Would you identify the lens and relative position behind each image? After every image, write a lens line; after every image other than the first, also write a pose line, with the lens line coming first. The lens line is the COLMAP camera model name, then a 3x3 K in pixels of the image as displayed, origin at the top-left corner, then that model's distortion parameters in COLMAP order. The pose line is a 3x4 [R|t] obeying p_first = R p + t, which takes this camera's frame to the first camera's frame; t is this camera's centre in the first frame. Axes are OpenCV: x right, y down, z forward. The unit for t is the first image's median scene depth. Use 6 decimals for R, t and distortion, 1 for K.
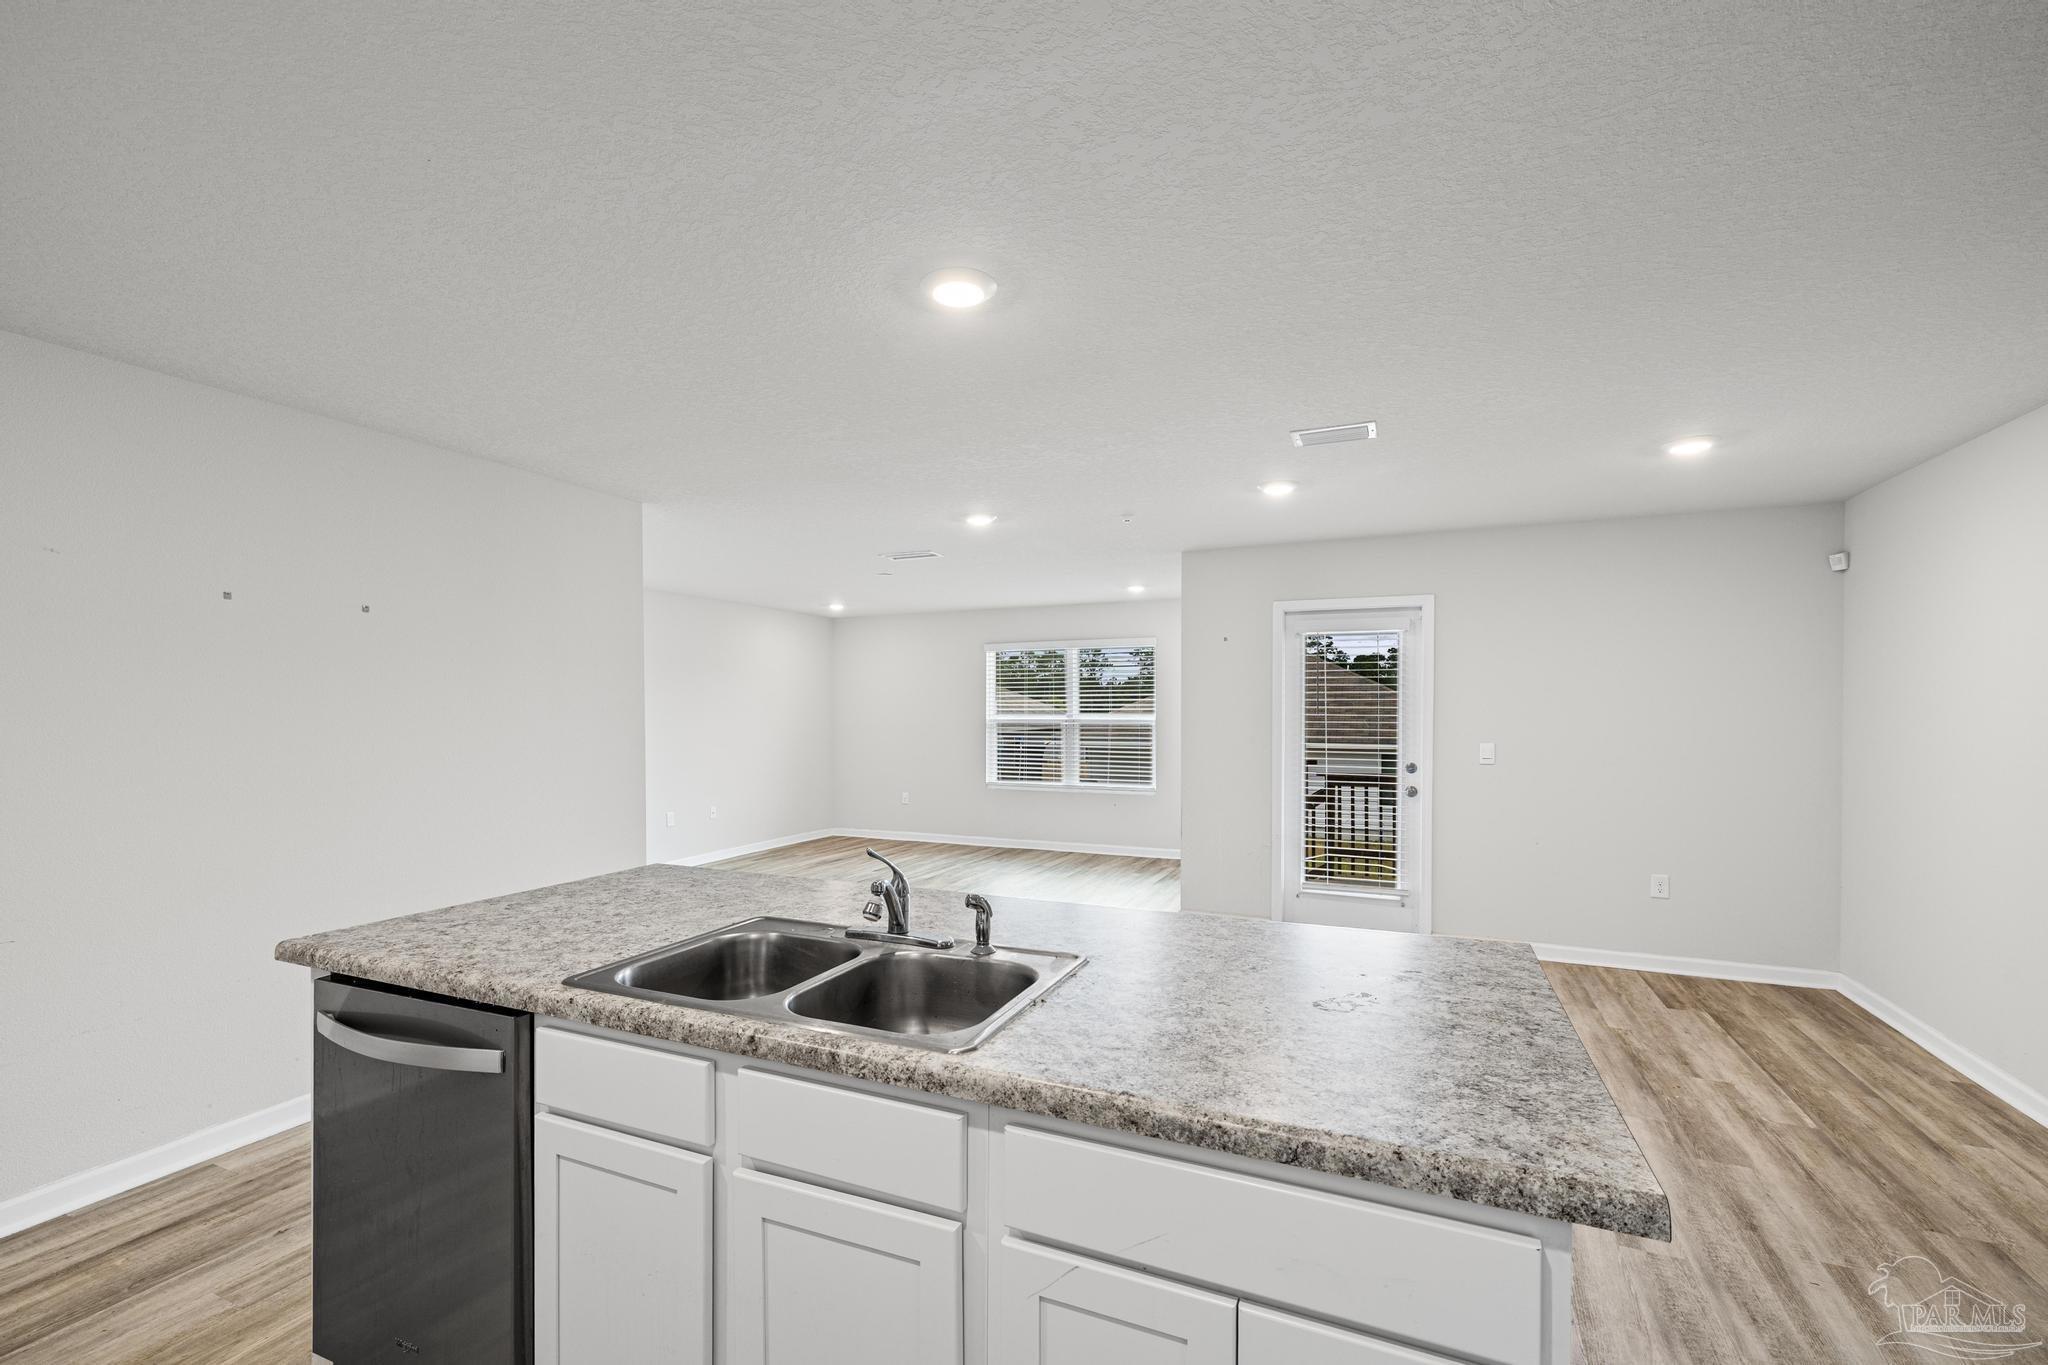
lens RADIAL K [[871.8, 0, 1009.3], [0, 871.8, 720.0], [0, 0, 1]] dist [0.002672, 0.000417]
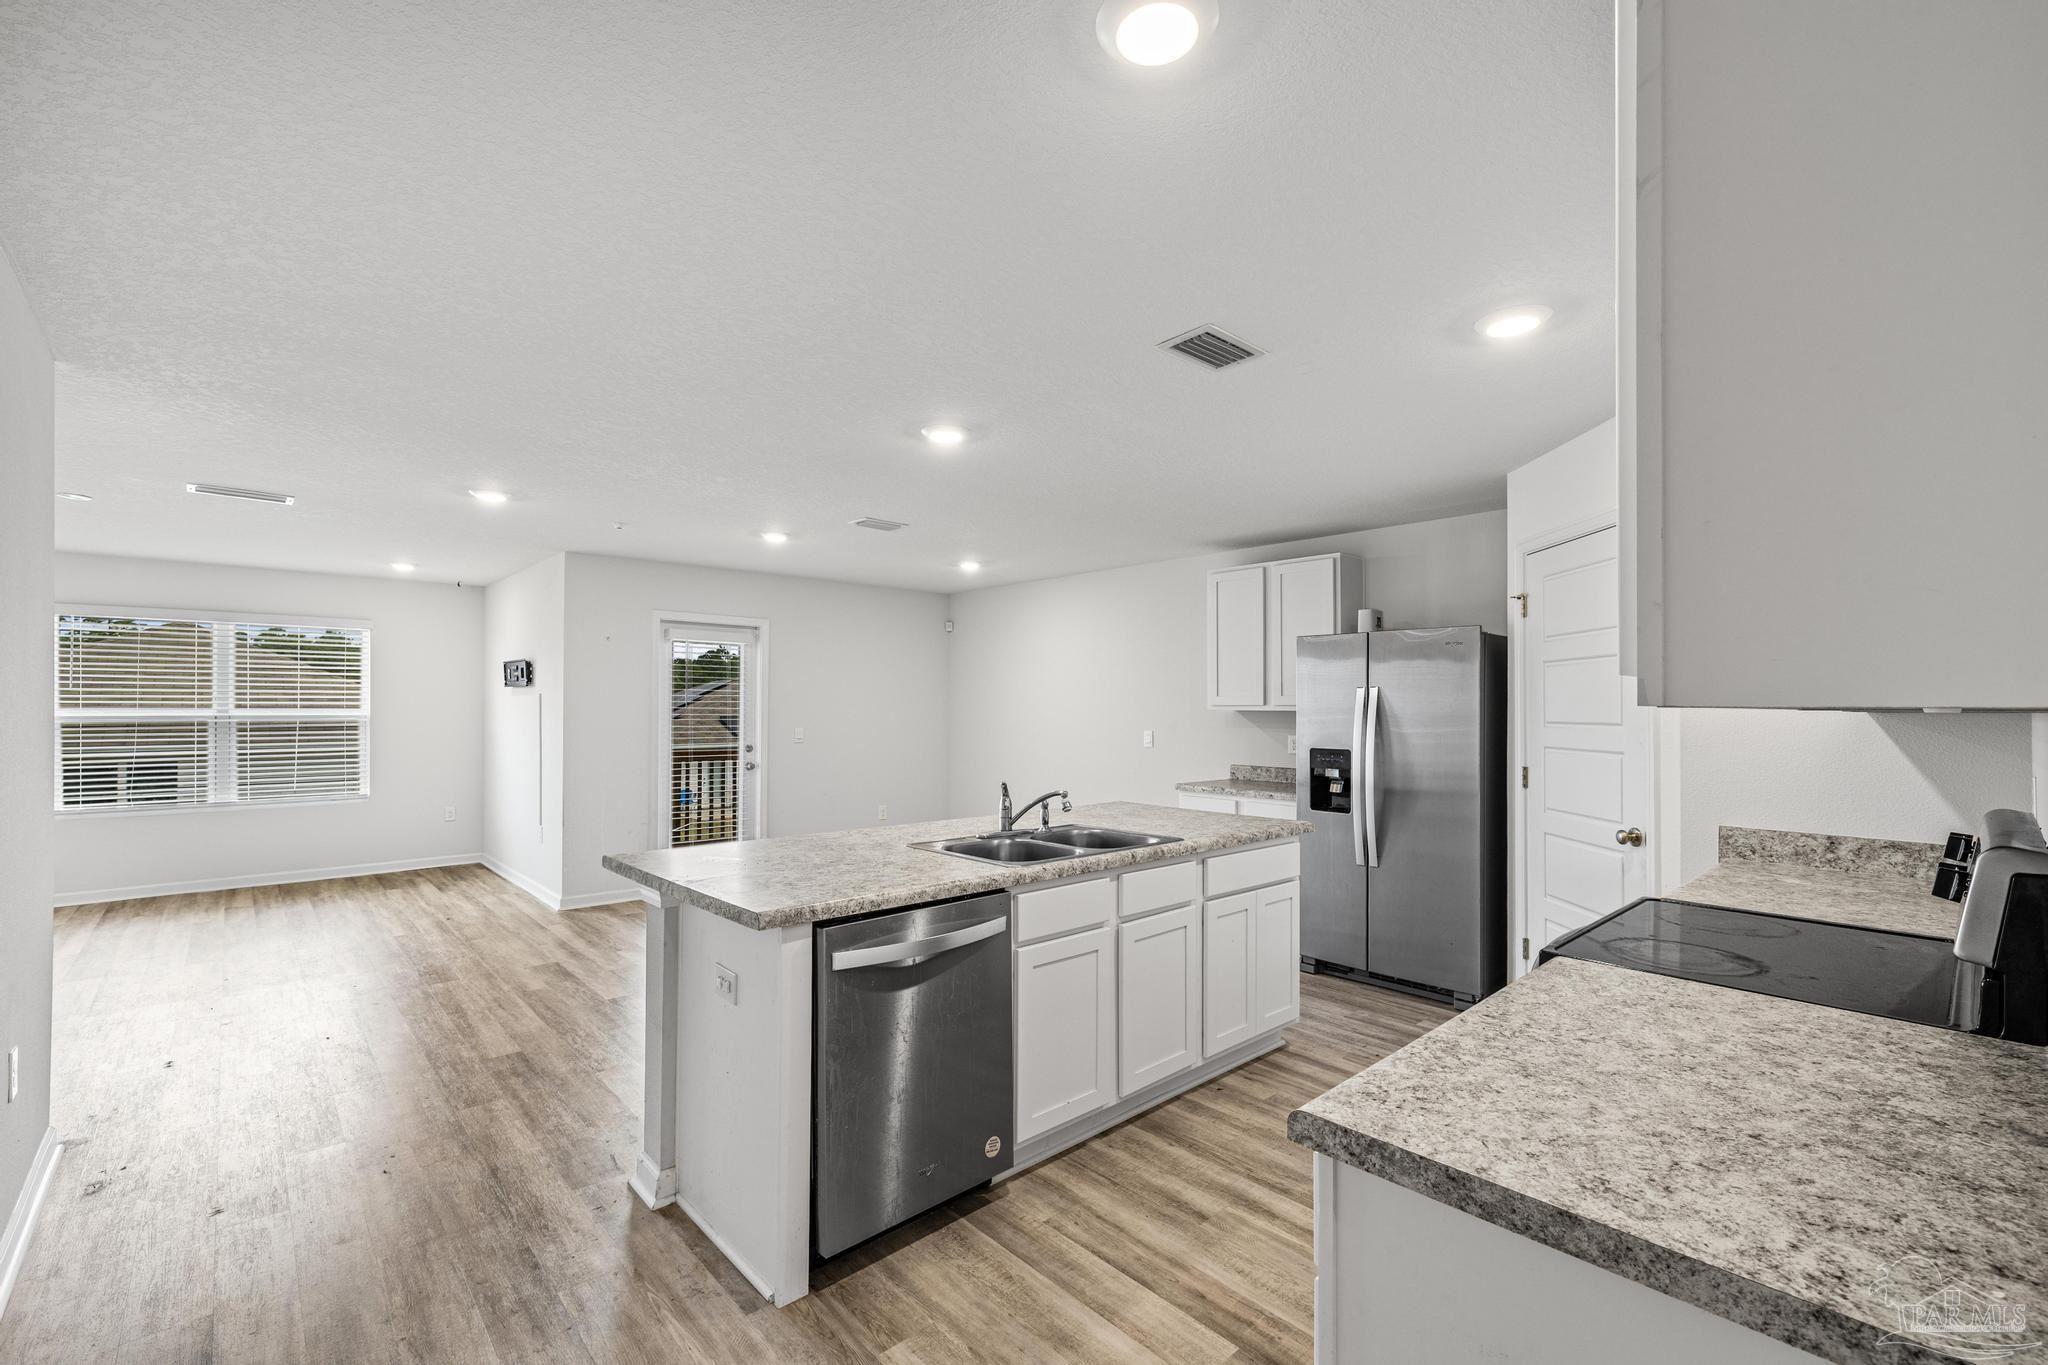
lens RADIAL K [[871.8, 0, 1006.6], [0, 871.8, 697.4], [0, 0, 1]] dist [0.002672, 0.000417]
pose [[0.398456, 0.014796, 0.917068, -0.718427], [0.008312, 0.999771, -0.019742, 0.008903], [-0.917150, 0.015489, 0.398241, 0.141666]]
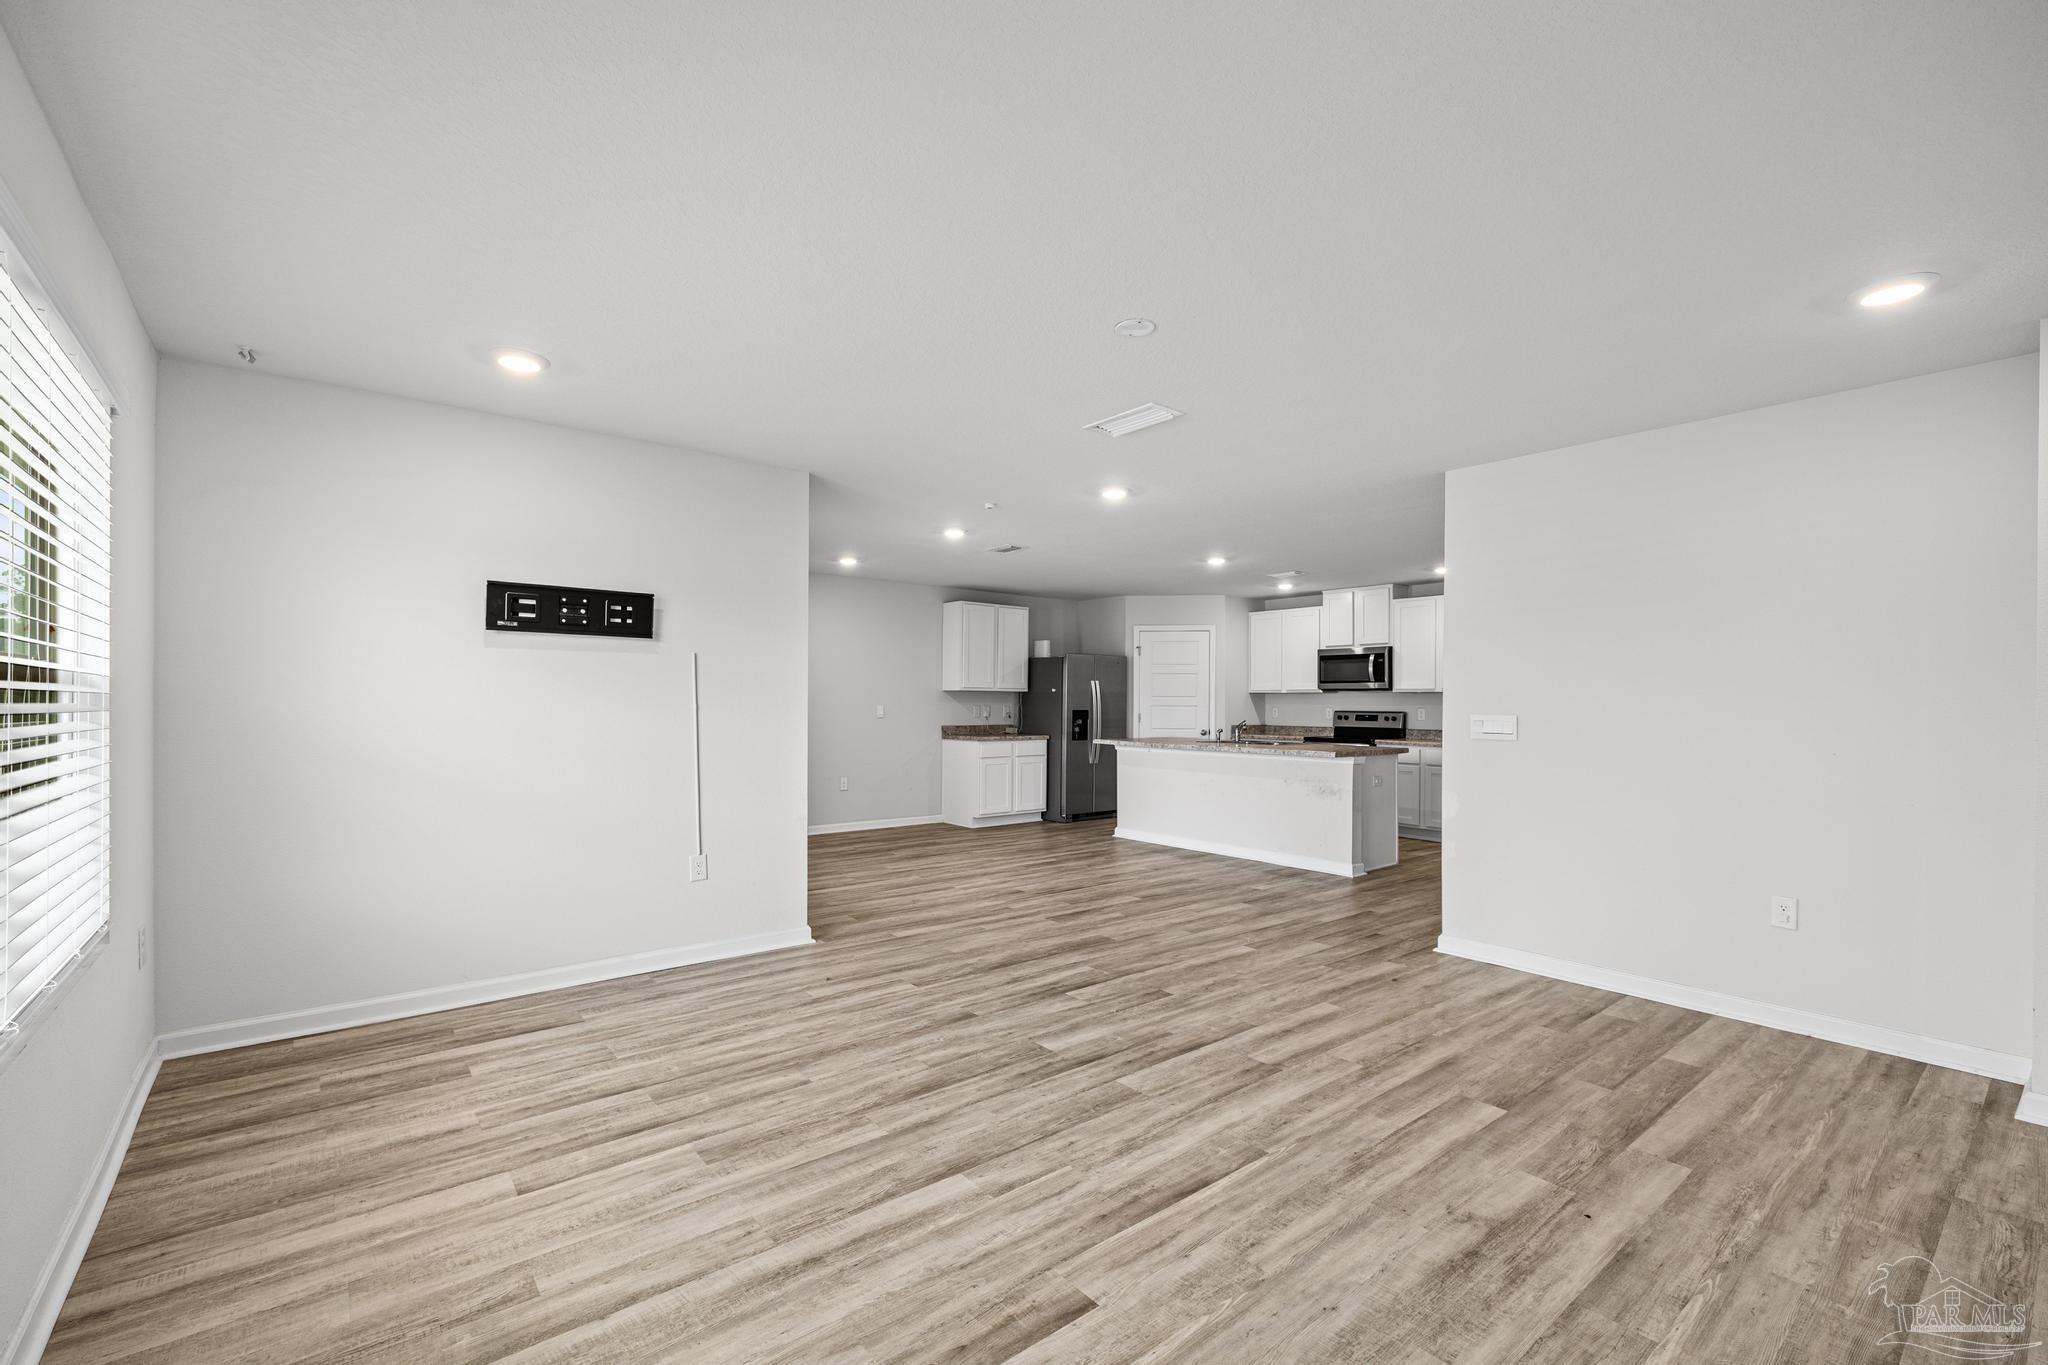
lens RADIAL K [[871.8, 0, 1008.6], [0, 871.8, 680.1], [0, 0, 1]] dist [0.002672, 0.000417]
pose [[-0.892414, 0.007413, 0.451156, -0.426782], [0.000808, 0.999890, -0.014832, 0.011234], [-0.451216, -0.012871, -0.892322, 2.150163]]
